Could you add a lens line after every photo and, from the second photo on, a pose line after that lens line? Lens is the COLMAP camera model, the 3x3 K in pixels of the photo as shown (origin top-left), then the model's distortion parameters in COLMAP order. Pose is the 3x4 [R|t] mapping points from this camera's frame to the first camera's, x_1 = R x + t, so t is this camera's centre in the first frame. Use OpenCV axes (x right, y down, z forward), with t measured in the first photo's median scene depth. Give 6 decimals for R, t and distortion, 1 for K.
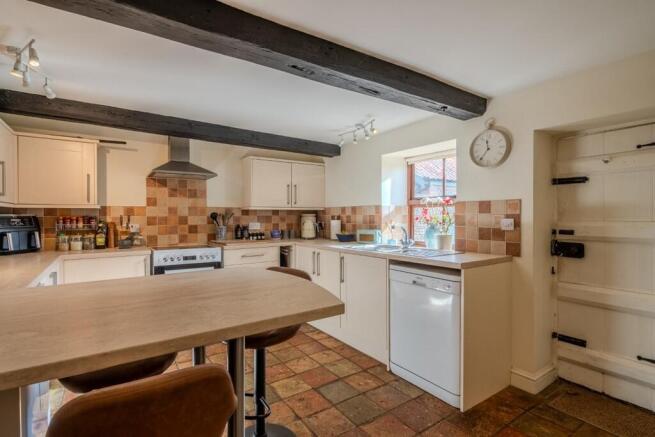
lens RADIAL K [[320.5, 0, 323.6], [0, 320.5, 218.9], [0, 0, 1]] dist [-0.005326, 0.000002]
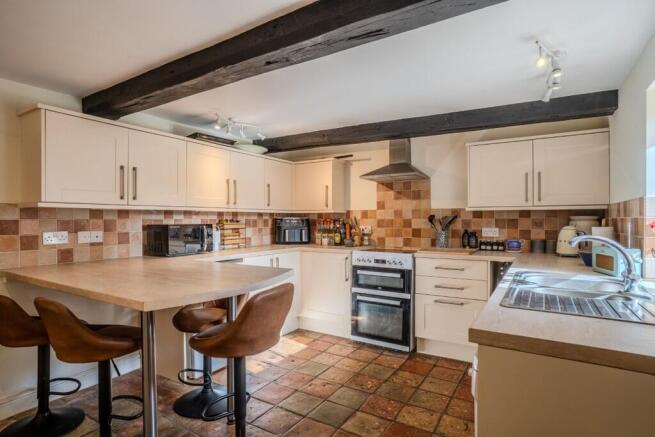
lens RADIAL K [[355.2, 0, 326.5], [0, 355.2, 220.8], [0, 0, 1]] dist [-0.016505, 0.000446]
pose [[0.407062, 0.006835, -0.913375, 0.466452], [-0.009508, 0.999950, 0.003245, -0.004796], [0.913351, 0.007363, 0.407107, 0.362225]]
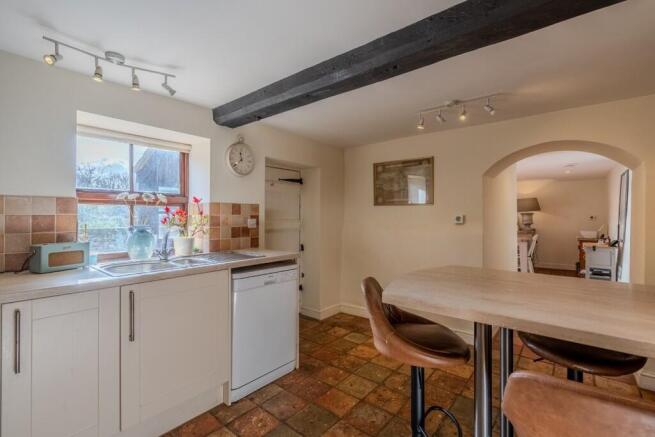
lens RADIAL K [[304.3, 0, 323.5], [0, 304.3, 214.3], [0, 0, 1]] dist [0.000948, 0.000121]
pose [[-0.281661, 0.009132, 0.959470, -0.462537], [0.011033, 0.999919, -0.006278, -0.005634], [-0.959450, 0.008817, -0.281739, 0.735929]]
